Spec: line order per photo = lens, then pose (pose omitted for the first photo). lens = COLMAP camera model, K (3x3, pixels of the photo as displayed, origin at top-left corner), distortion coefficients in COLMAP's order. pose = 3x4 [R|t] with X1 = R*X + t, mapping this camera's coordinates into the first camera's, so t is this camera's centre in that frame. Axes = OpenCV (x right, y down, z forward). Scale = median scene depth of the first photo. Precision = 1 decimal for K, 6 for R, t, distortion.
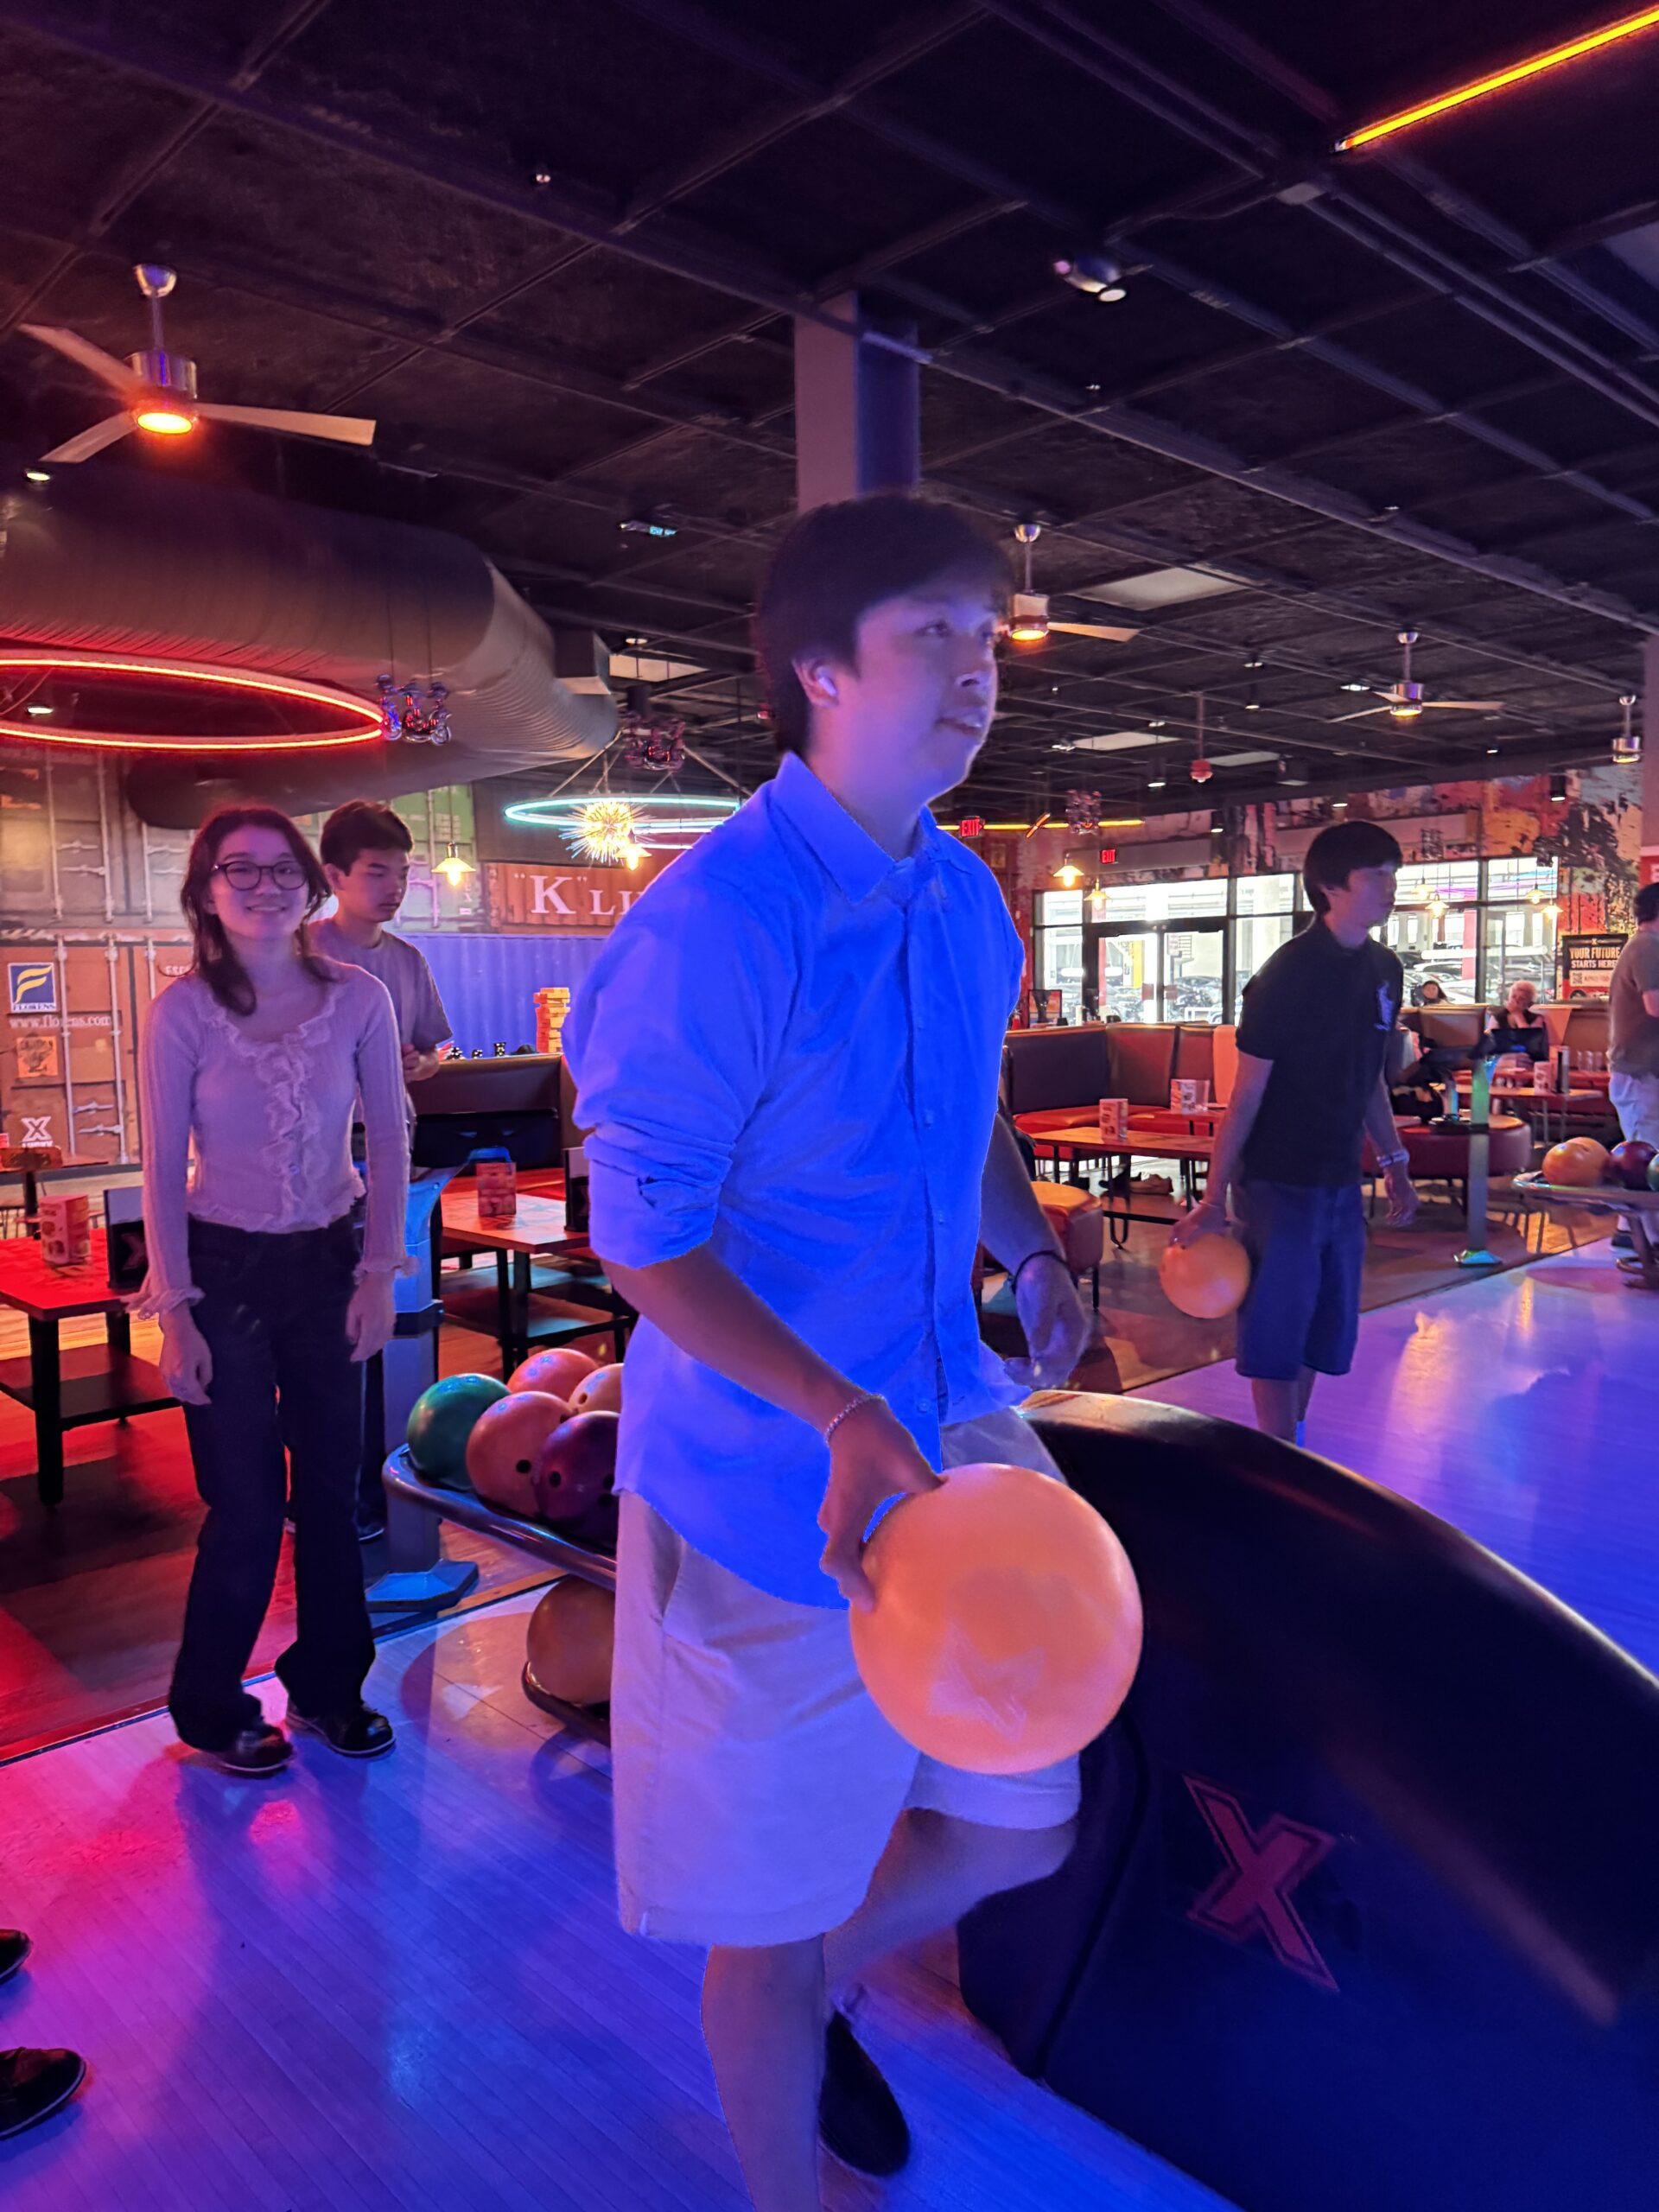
lens RADIAL K [[1549.6, 0, 841.8], [0, 1549.6, 1122.6], [0, 0, 1]] dist [0.063717, -0.077651]
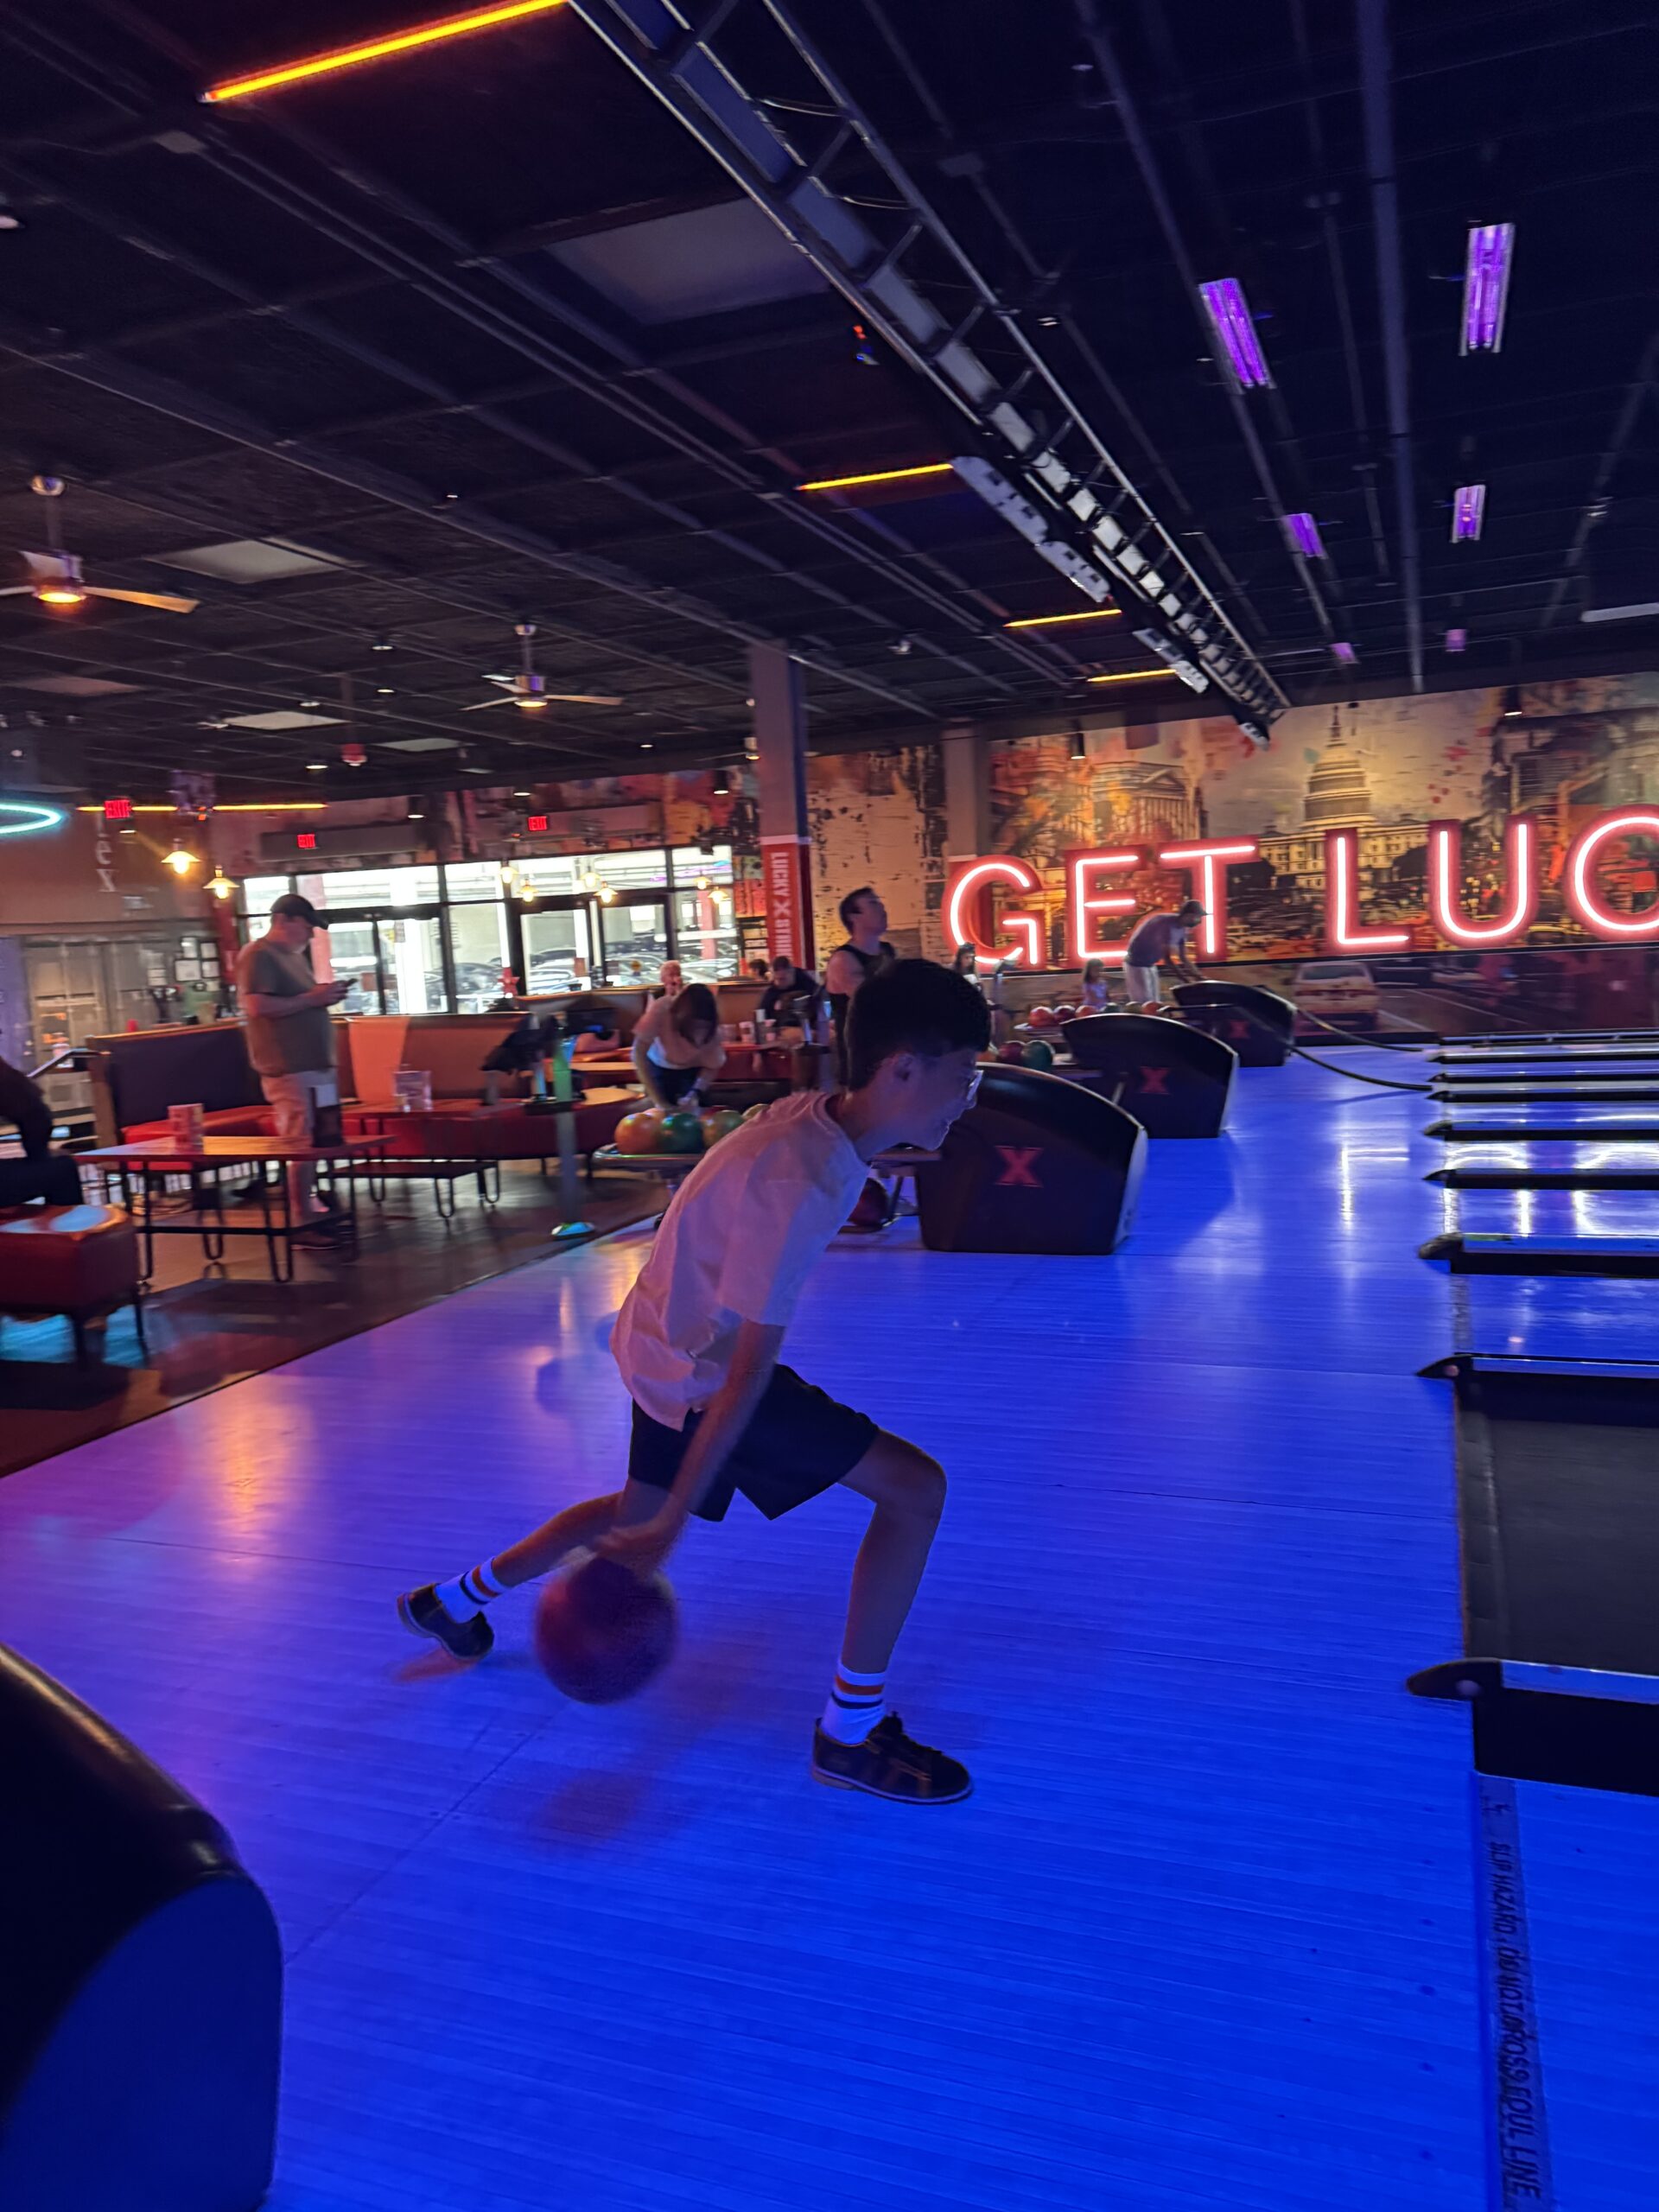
lens RADIAL K [[1549.6, 0, 834.9], [0, 1549.6, 1110.5], [0, 0, 1]] dist [0.063717, -0.077651]
pose [[0.902116, -0.076151, 0.424721, 0.099034], [0.076105, 0.996953, 0.017101, 0.001575], [-0.424729, 0.016896, 0.905163, -0.006889]]
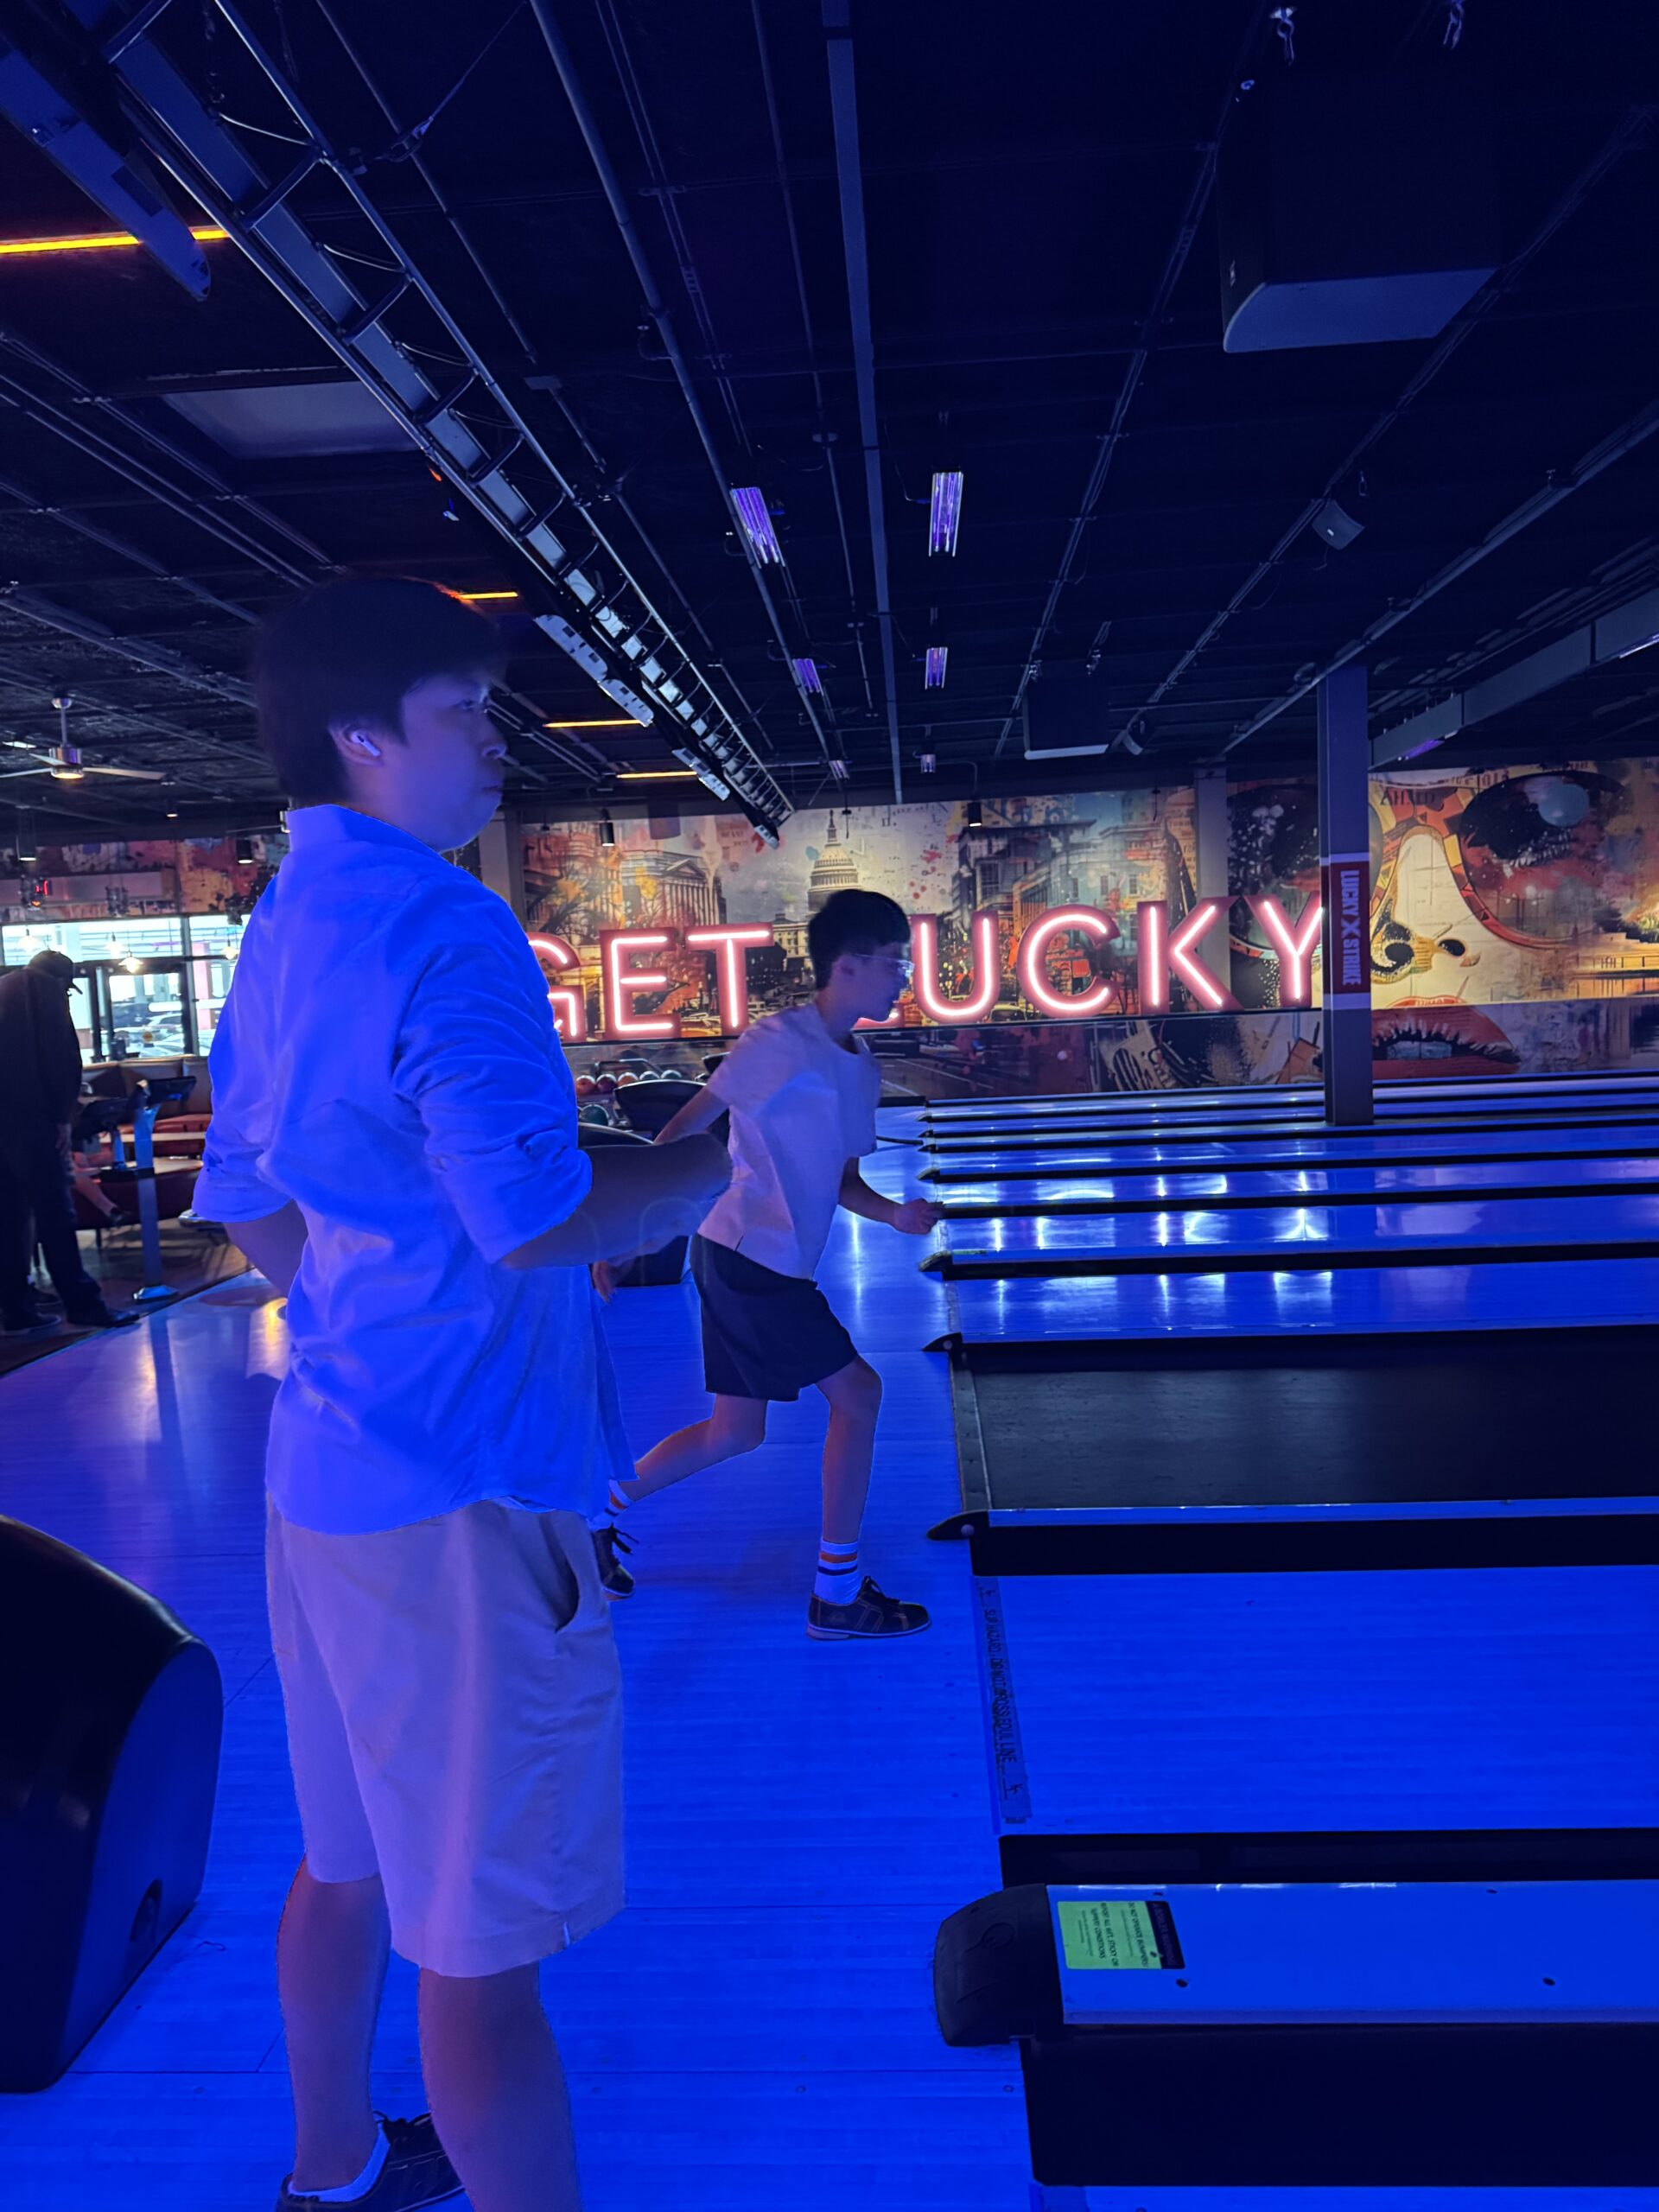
lens RADIAL K [[1549.6, 0, 815.3], [0, 1549.6, 1108.4], [0, 0, 1]] dist [0.063717, -0.077651]
pose [[0.734895, -0.066794, 0.674883, 0.016897], [0.094362, 0.995529, -0.004223, 0.005906], [-0.671584, 0.066787, 0.737912, -0.079671]]
